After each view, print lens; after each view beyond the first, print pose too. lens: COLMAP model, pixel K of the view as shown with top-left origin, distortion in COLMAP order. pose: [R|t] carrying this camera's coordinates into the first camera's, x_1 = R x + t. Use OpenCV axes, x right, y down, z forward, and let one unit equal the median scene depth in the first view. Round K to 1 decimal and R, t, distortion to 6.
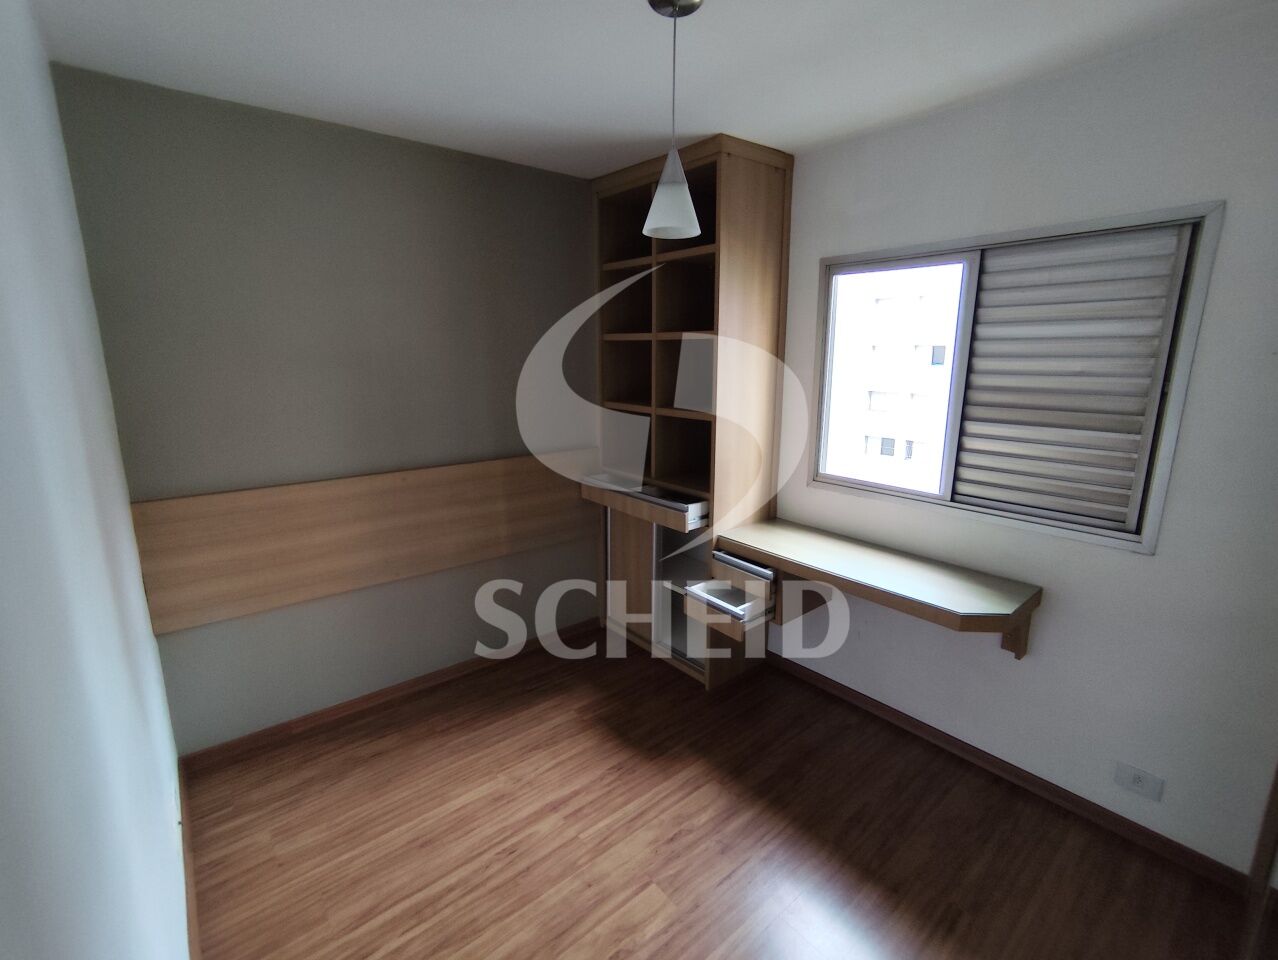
lens RADIAL K [[577.1, 0, 651.2], [0, 577.1, 474.1], [0, 0, 1]] dist [-0.016879, 0.011699]
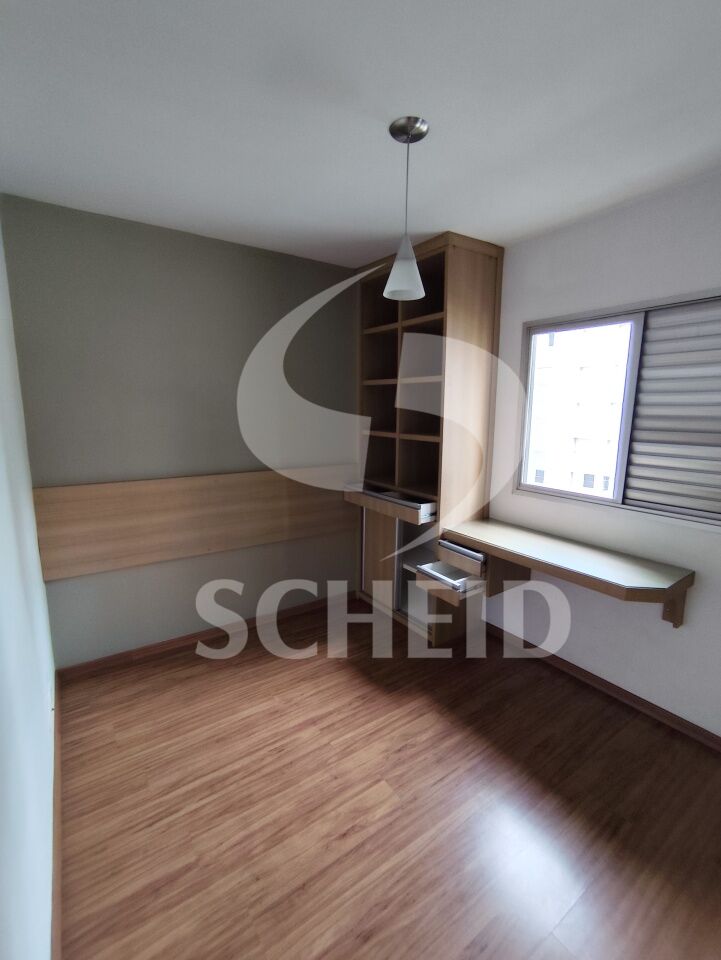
lens RADIAL K [[433.5, 0, 370.2], [0, 433.5, 481.6], [0, 0, 1]] dist [-0.016879, 0.011699]
pose [[0.996510, 0.021831, -0.080572, 0.033835], [-0.024882, 0.999003, -0.037059, 0.052164], [0.079683, 0.038934, 0.996060, -0.022042]]
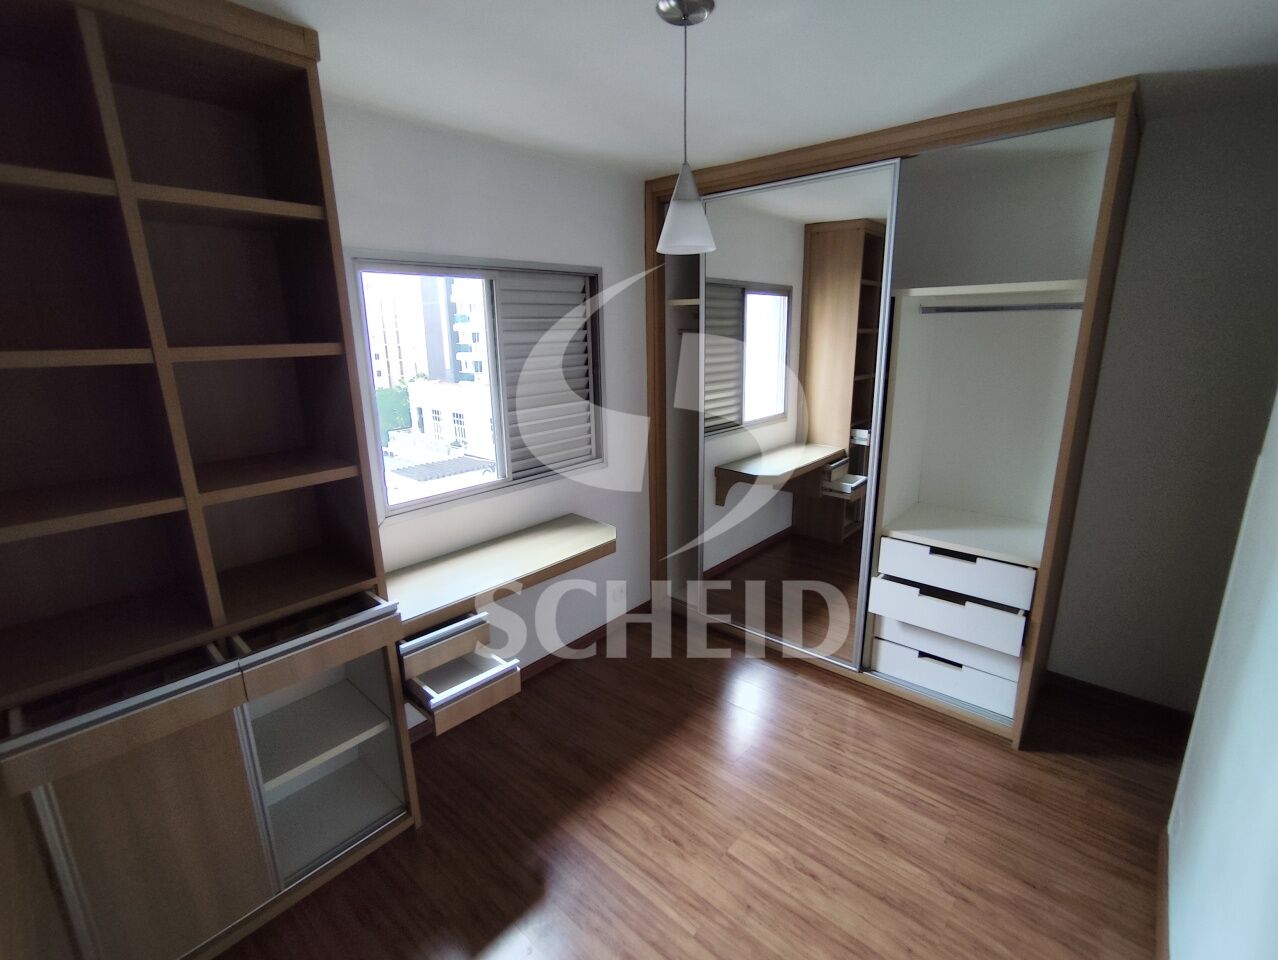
lens RADIAL K [[577.1, 0, 635.9], [0, 577.1, 477.8], [0, 0, 1]] dist [-0.016879, 0.011699]
pose [[-0.132069, -0.245469, 0.960366, -0.743046], [0.226934, 0.935633, 0.270355, -0.251412], [-0.964914, 0.253645, -0.067863, 0.932280]]
